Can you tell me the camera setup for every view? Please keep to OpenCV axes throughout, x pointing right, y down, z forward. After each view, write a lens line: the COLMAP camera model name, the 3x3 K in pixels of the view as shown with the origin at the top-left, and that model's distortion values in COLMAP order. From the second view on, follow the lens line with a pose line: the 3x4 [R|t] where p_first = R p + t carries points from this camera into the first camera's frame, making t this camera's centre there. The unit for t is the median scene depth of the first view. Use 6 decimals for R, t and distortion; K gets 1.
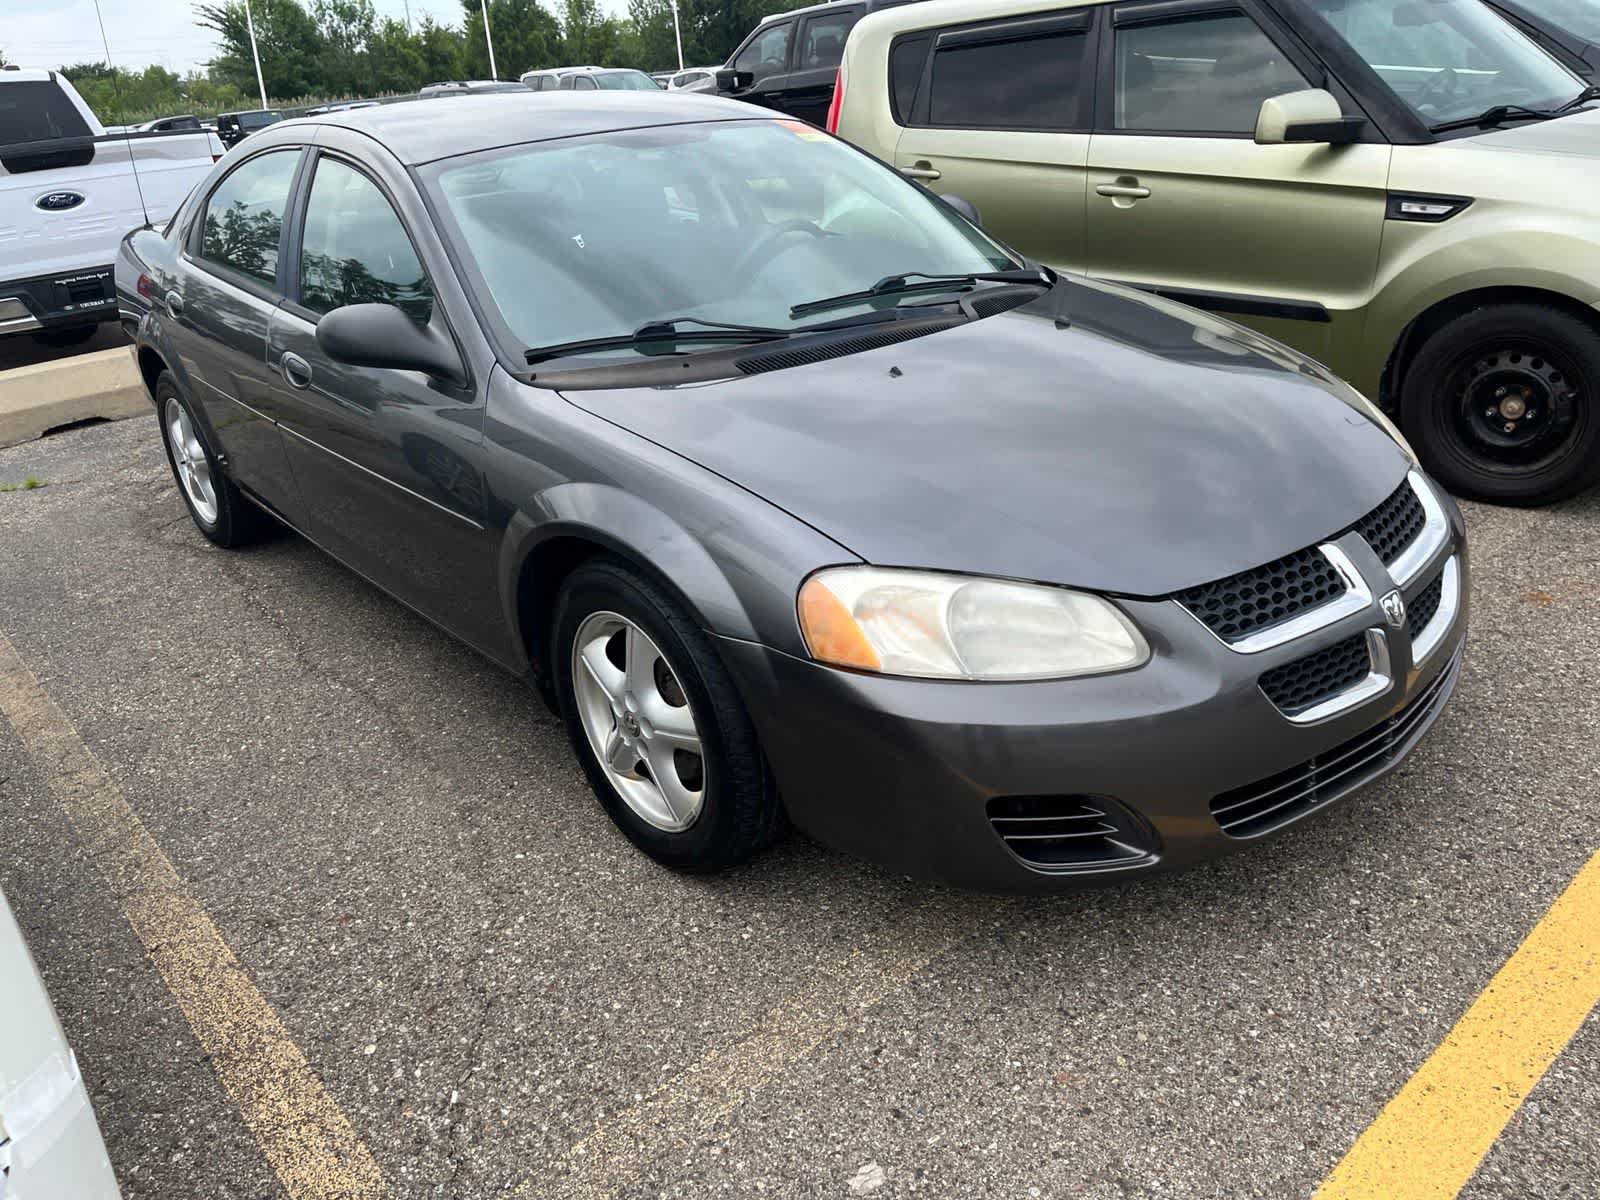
lens RADIAL K [[1210.2, 0, 807.0], [0, 1210.2, 624.4], [0, 0, 1]] dist [0.068536, -0.100761]
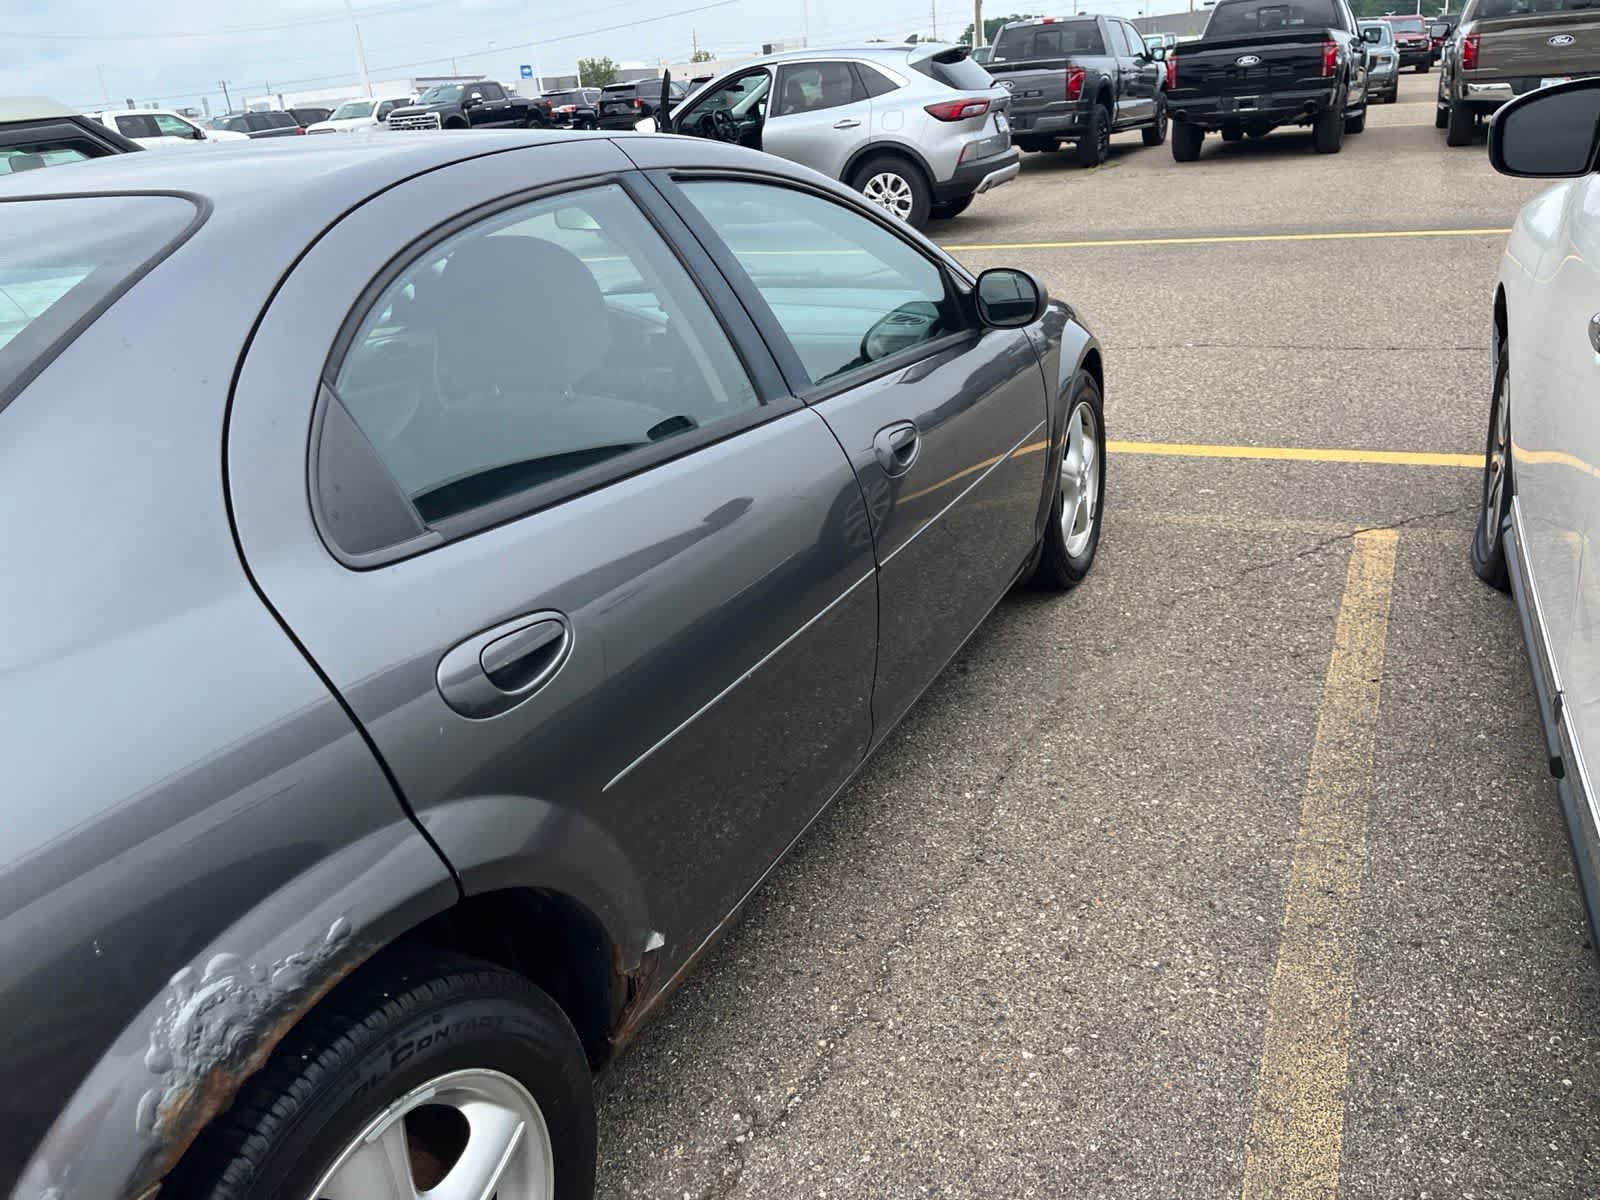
lens RADIAL K [[1210.2, 0, 806.8], [0, 1210.2, 604.3], [0, 0, 1]] dist [0.068536, -0.100761]
pose [[-0.389708, -0.255166, 0.884883, -1.496238], [0.488505, 0.757257, 0.433504, -0.673365], [-0.780699, 0.601209, -0.170460, 1.735460]]
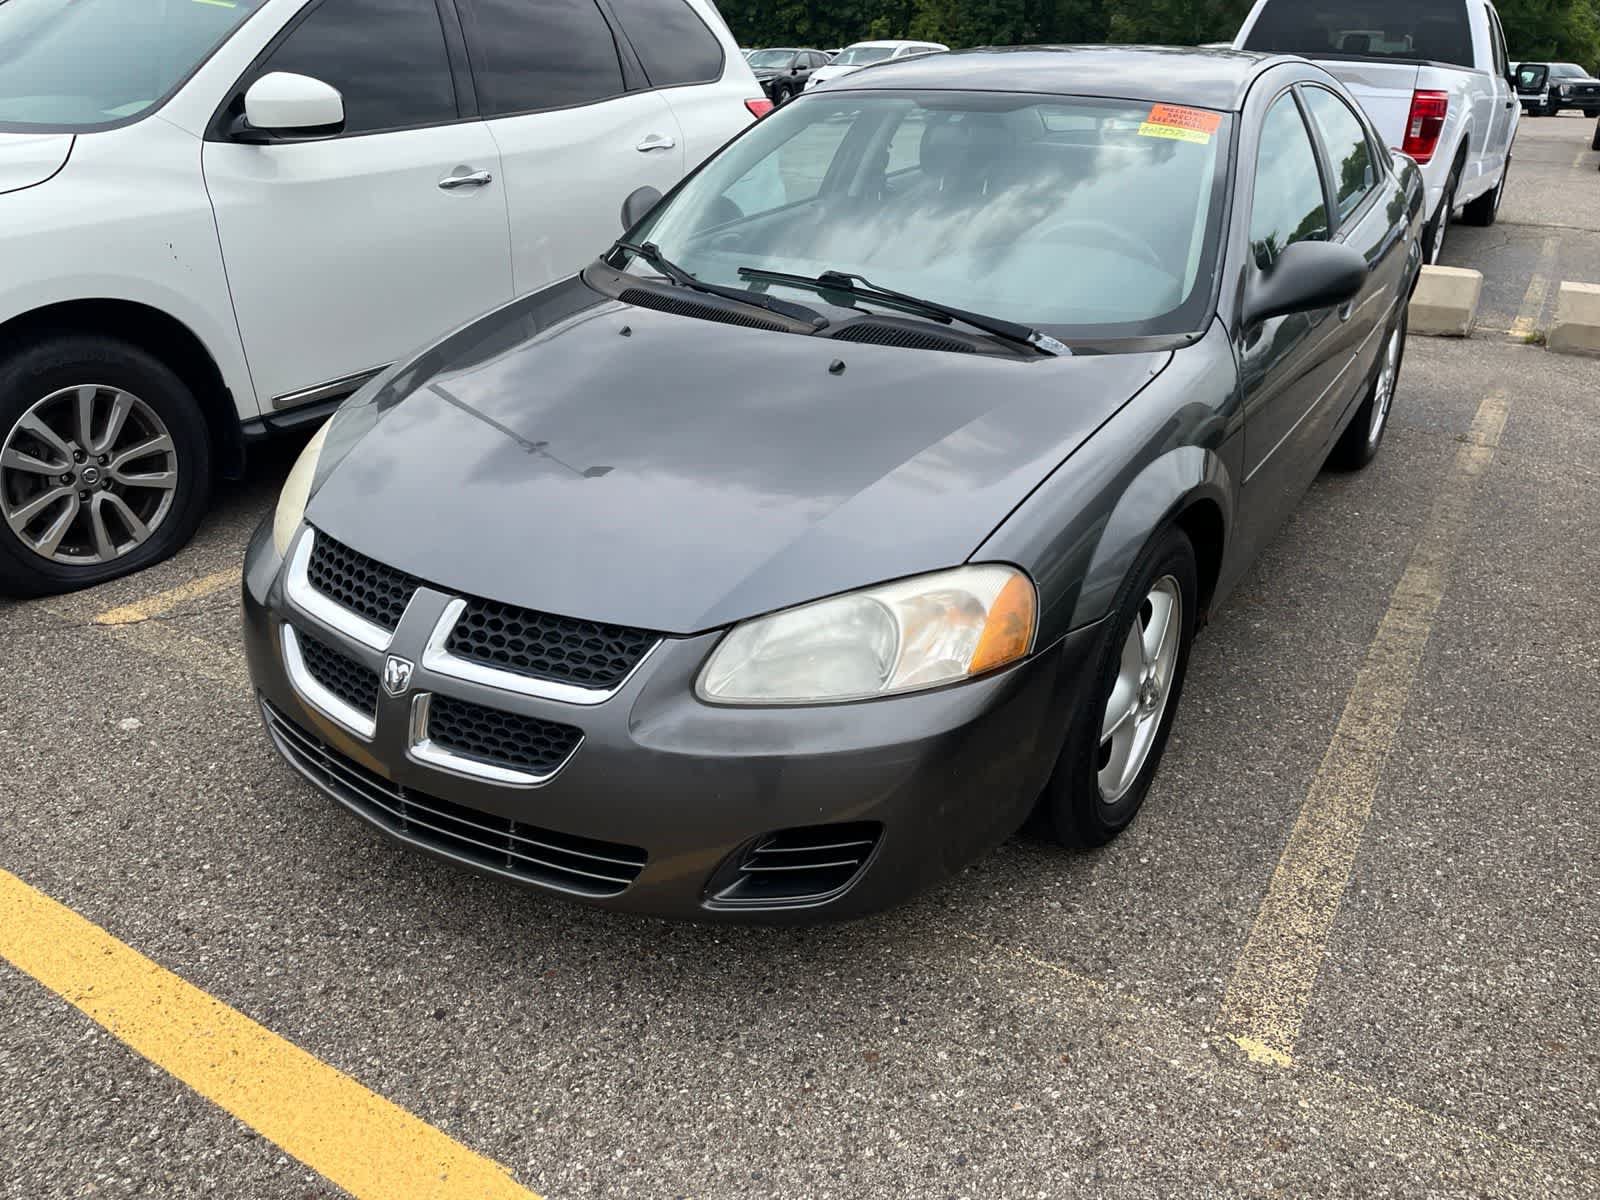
lens RADIAL K [[1210.2, 0, 781.6], [0, 1210.2, 629.6], [0, 0, 1]] dist [0.068536, -0.100761]
pose [[0.277089, 0.489990, -0.826518, 1.229968], [-0.431138, 0.832146, 0.348788, -0.461807], [0.858686, 0.259698, 0.441832, 0.779039]]
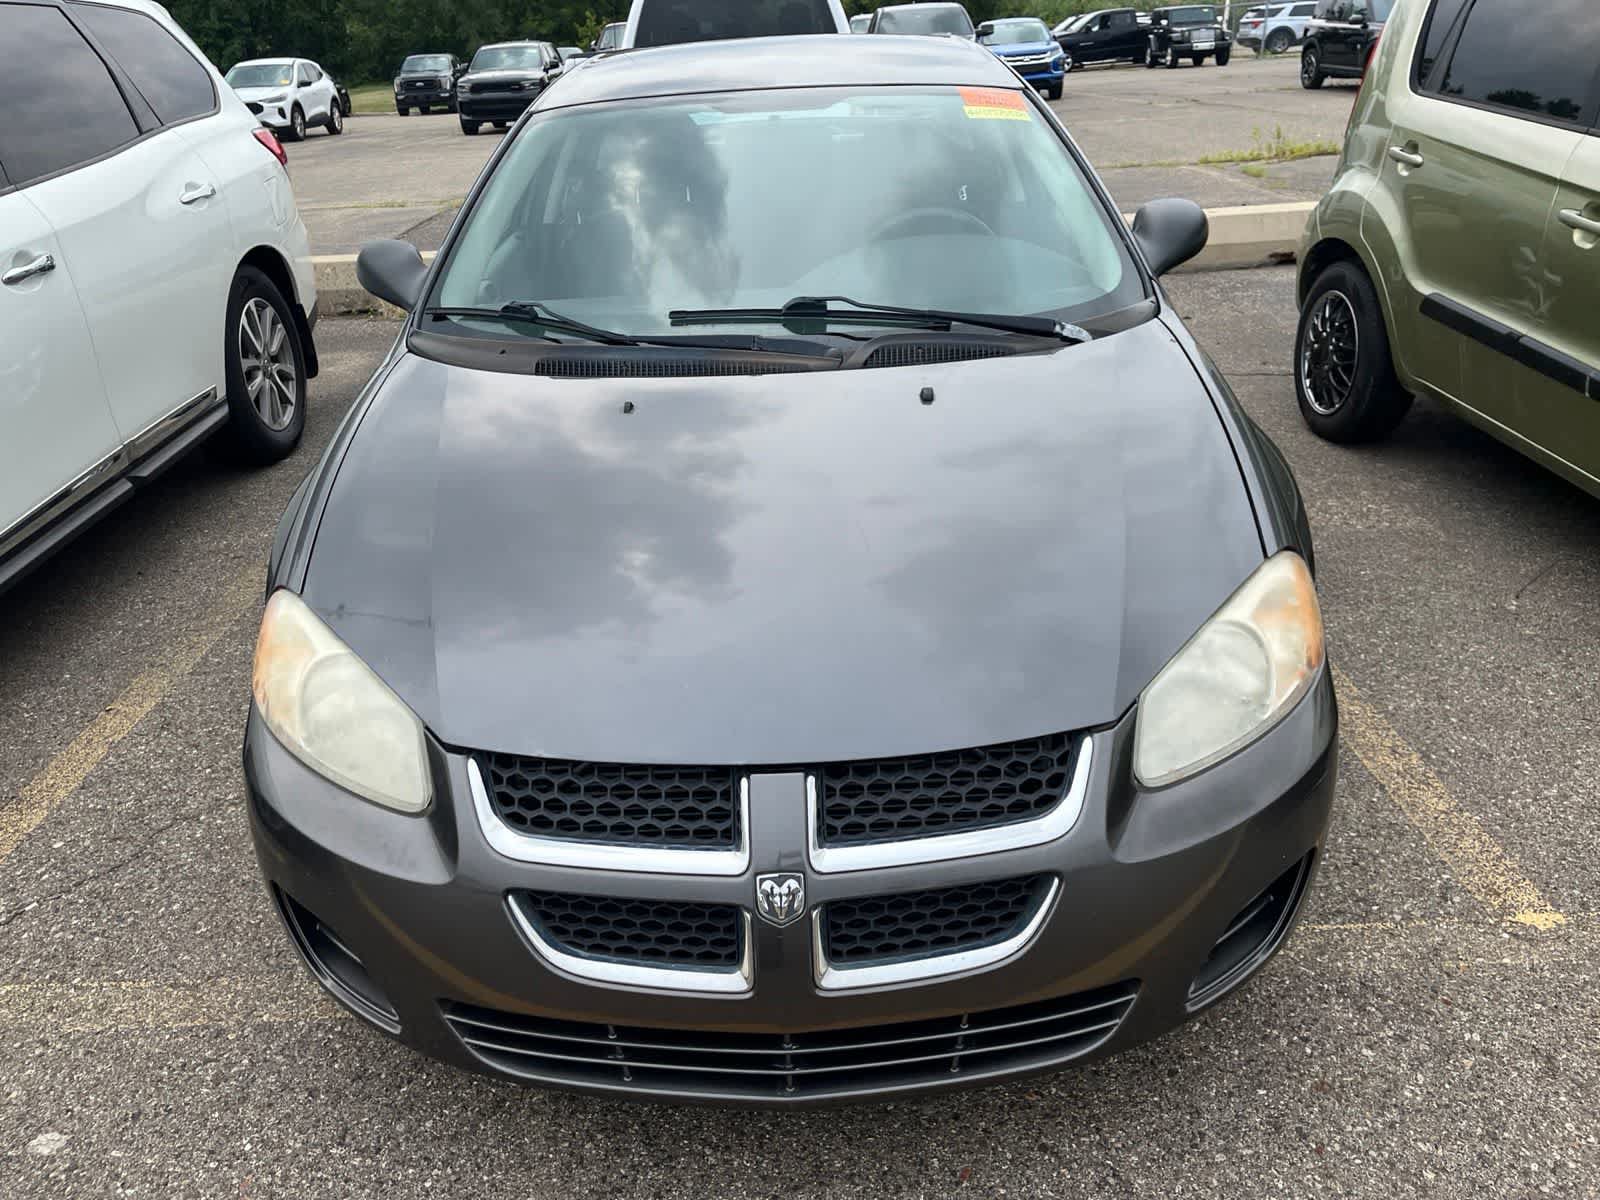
lens RADIAL K [[1210.2, 0, 792.0], [0, 1210.2, 627.7], [0, 0, 1]] dist [0.068536, -0.100761]
pose [[0.750593, 0.329293, -0.572867, 0.781725], [-0.286296, 0.943442, 0.167190, -0.261113], [0.595521, 0.038518, 0.802416, 0.408576]]
